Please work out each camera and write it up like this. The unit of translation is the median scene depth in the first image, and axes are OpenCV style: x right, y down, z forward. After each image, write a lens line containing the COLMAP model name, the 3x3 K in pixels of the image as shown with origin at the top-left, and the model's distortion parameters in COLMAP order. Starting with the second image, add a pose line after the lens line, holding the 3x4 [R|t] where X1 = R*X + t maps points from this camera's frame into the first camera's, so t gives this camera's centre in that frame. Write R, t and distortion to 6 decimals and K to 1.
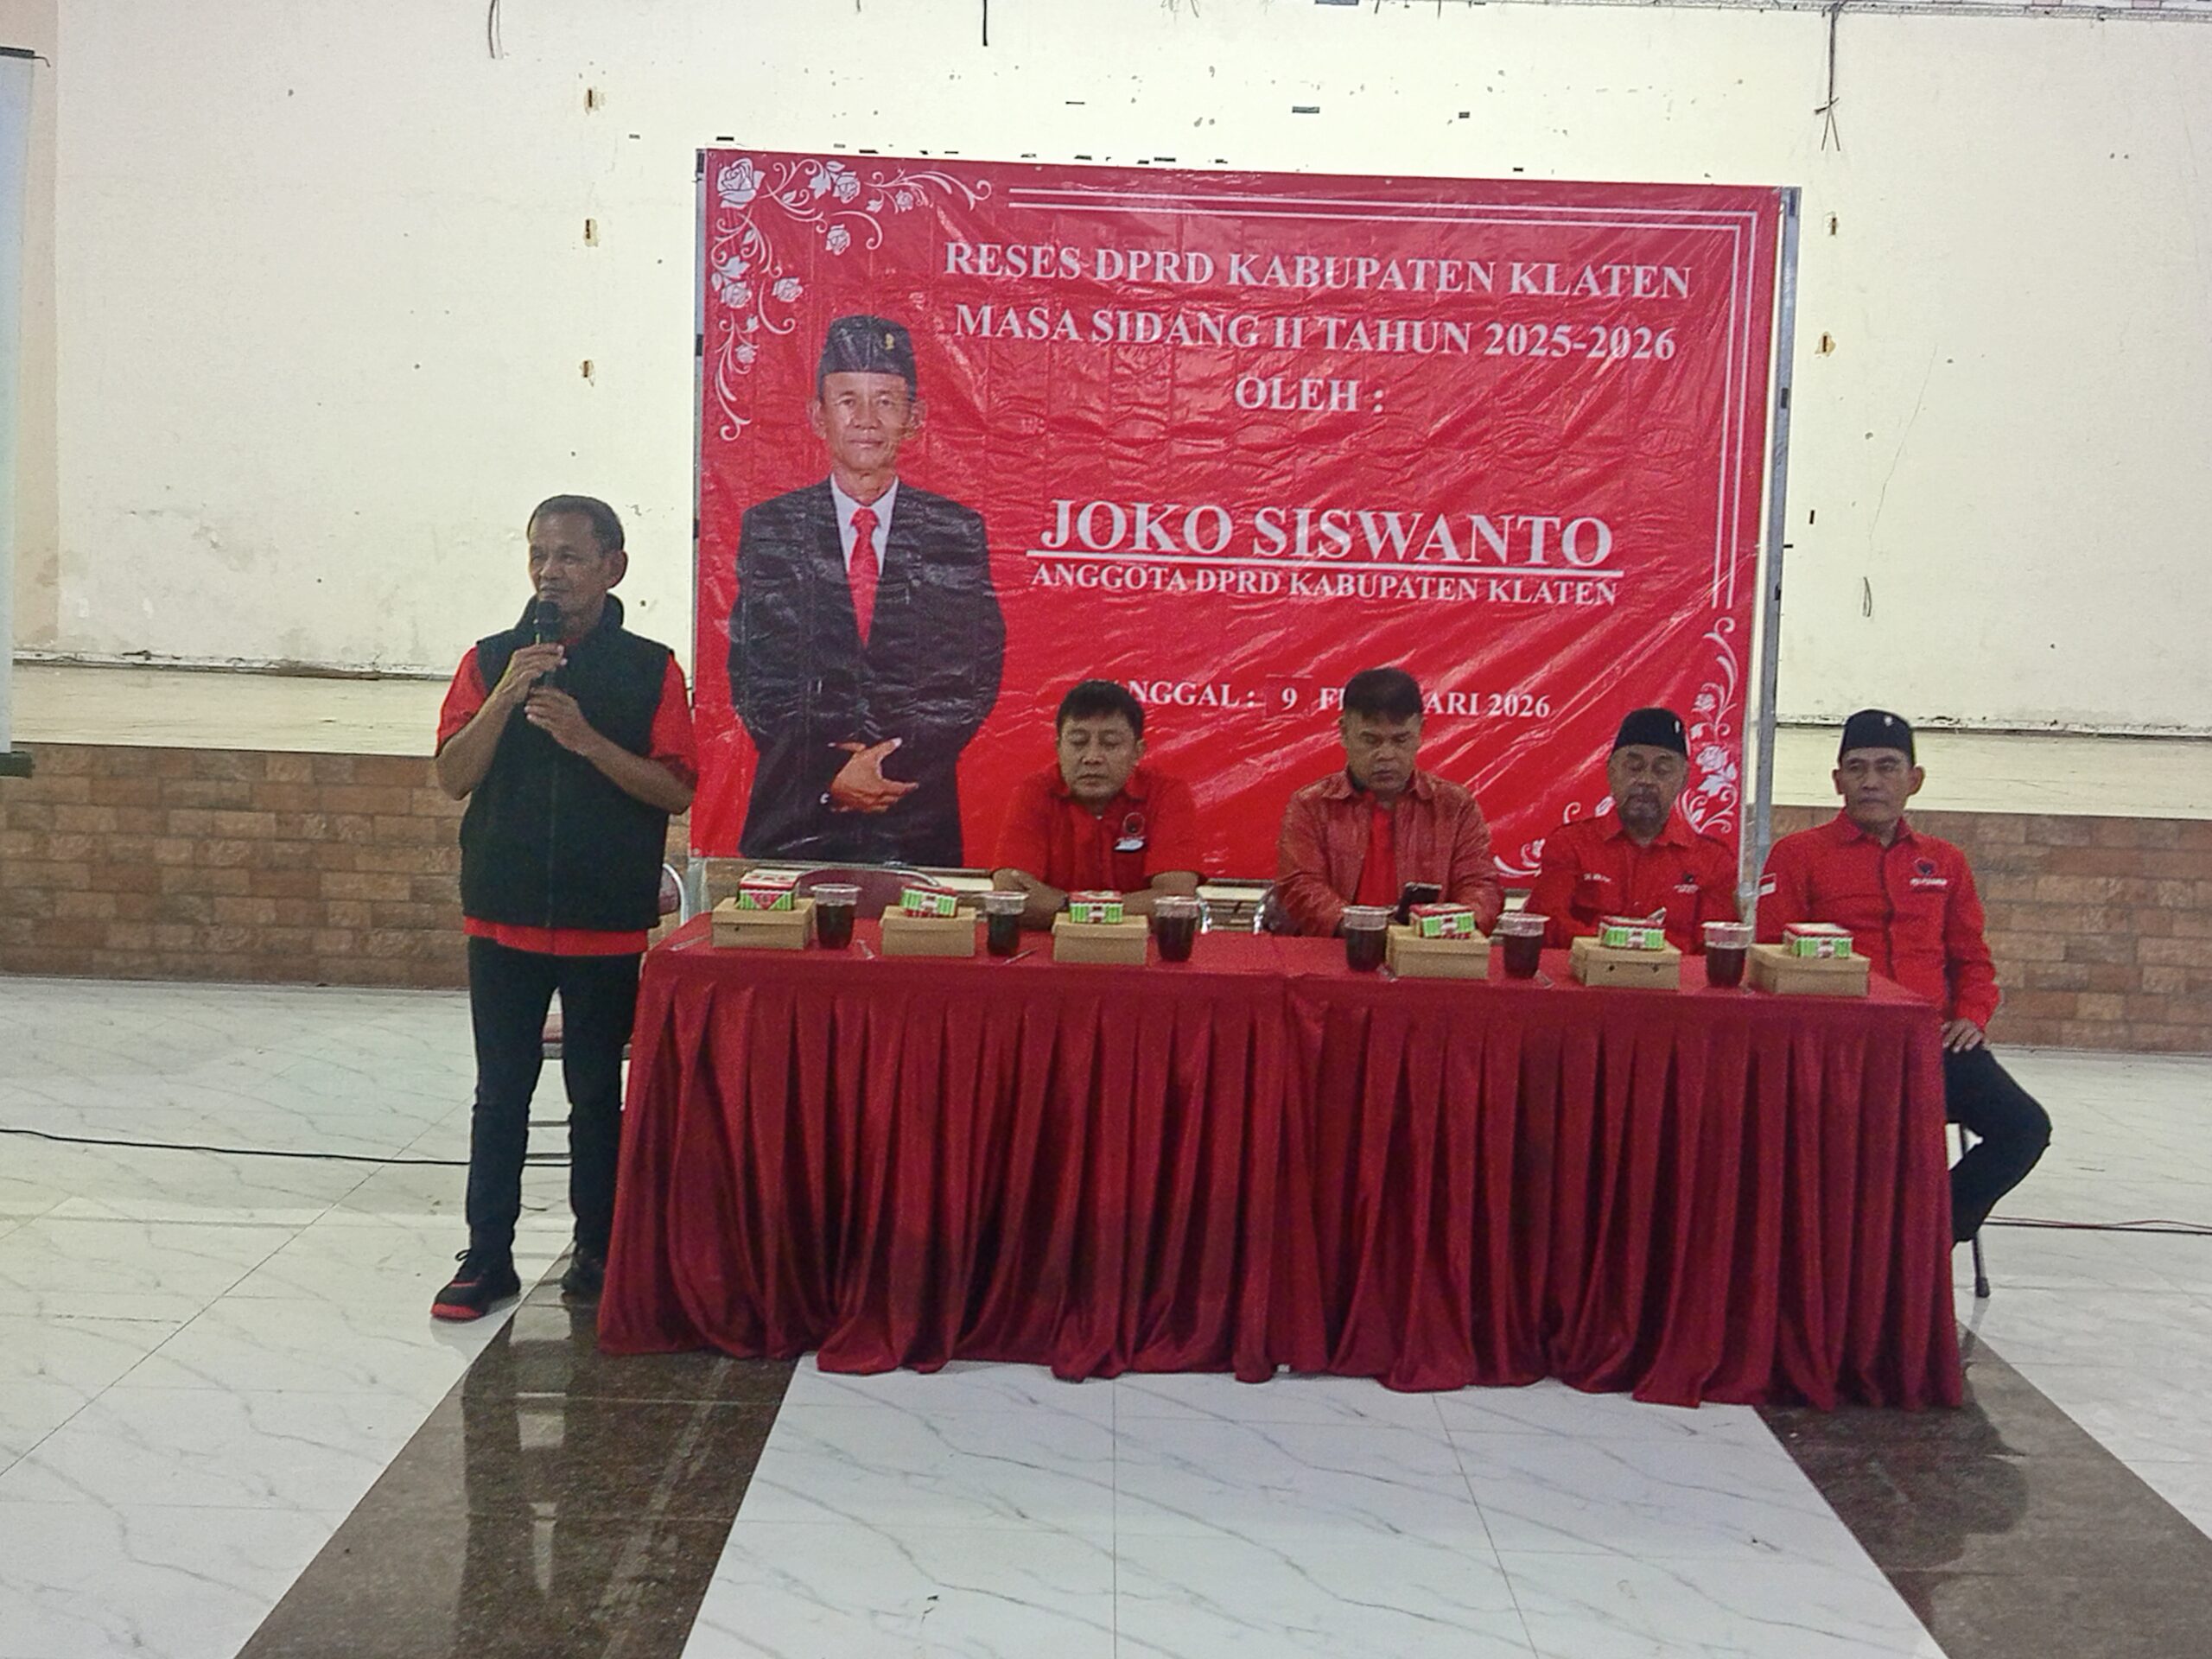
lens RADIAL K [[2560.4, 0, 1109.4], [0, 2560.4, 829.1], [0, 0, 1]] dist [0.016133, 0.000000]
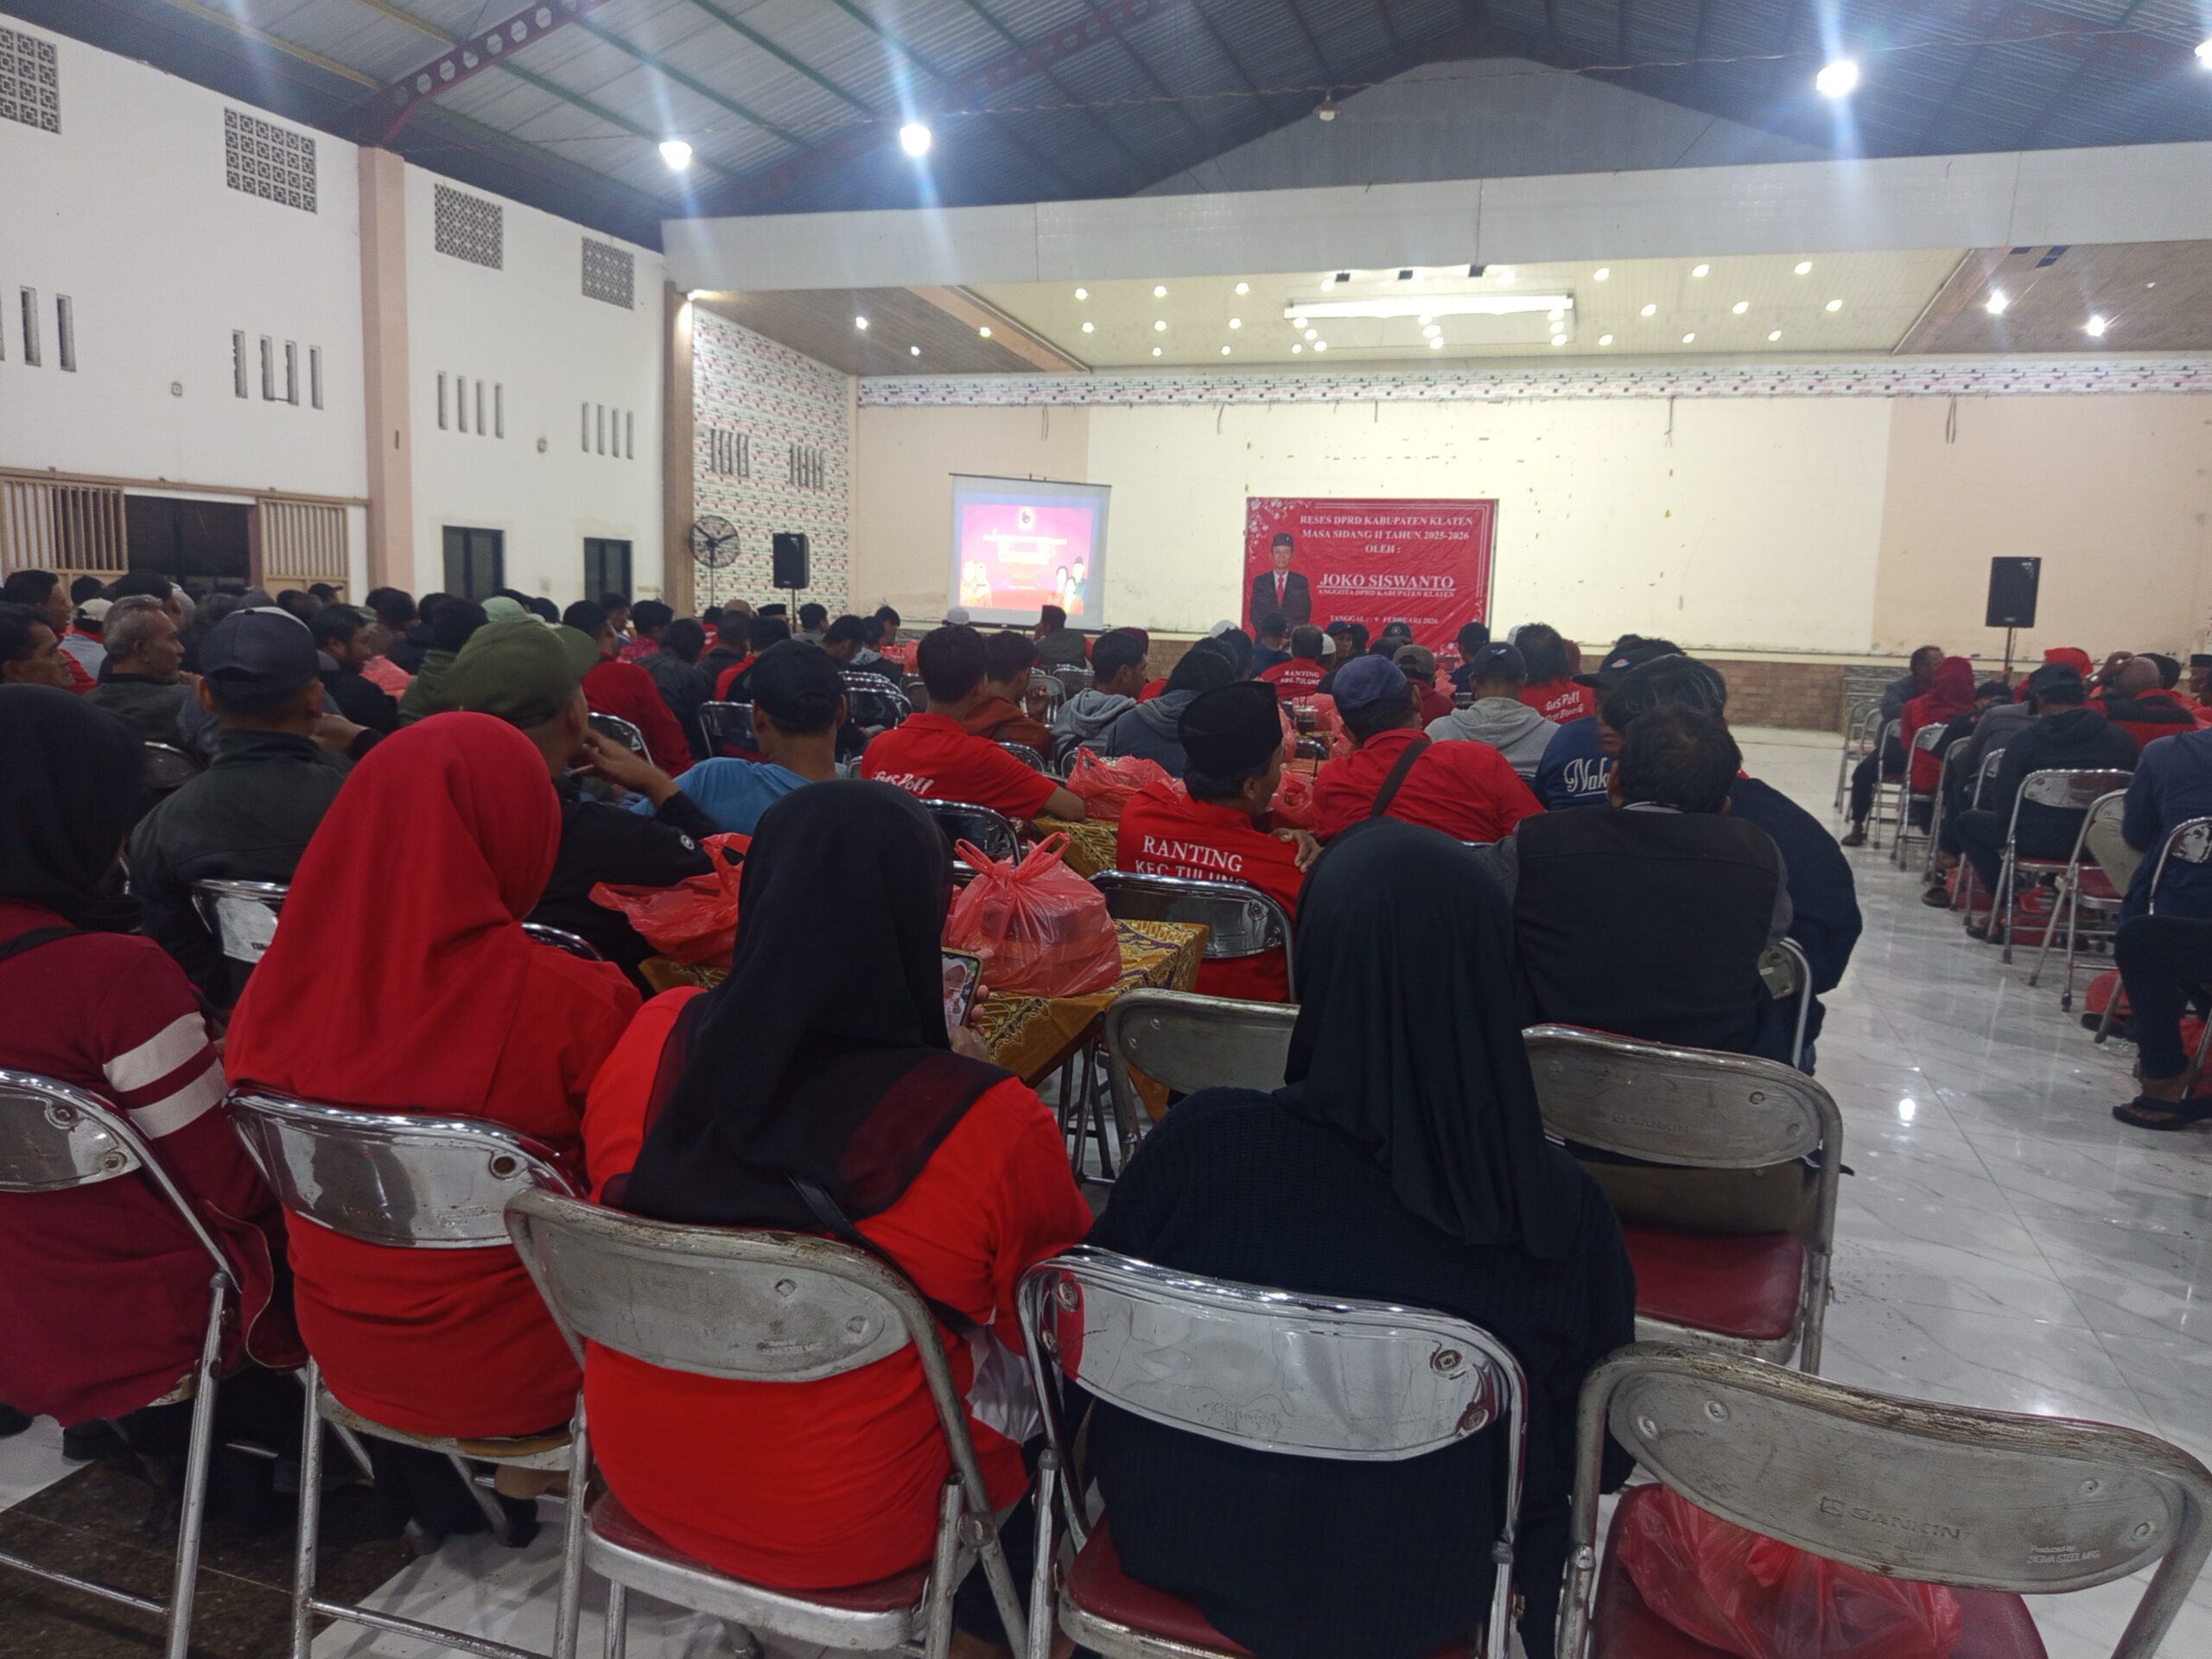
lens RADIAL K [[1563.0, 0, 1107.4], [0, 1563.0, 831.3], [0, 0, 1]] dist [-0.000098, -0.001954]
pose [[0.944798, 0.038731, -0.325355, 0.519196], [-0.020059, 0.997963, 0.060553, 0.157730], [0.327038, -0.050684, 0.943651, -1.684034]]
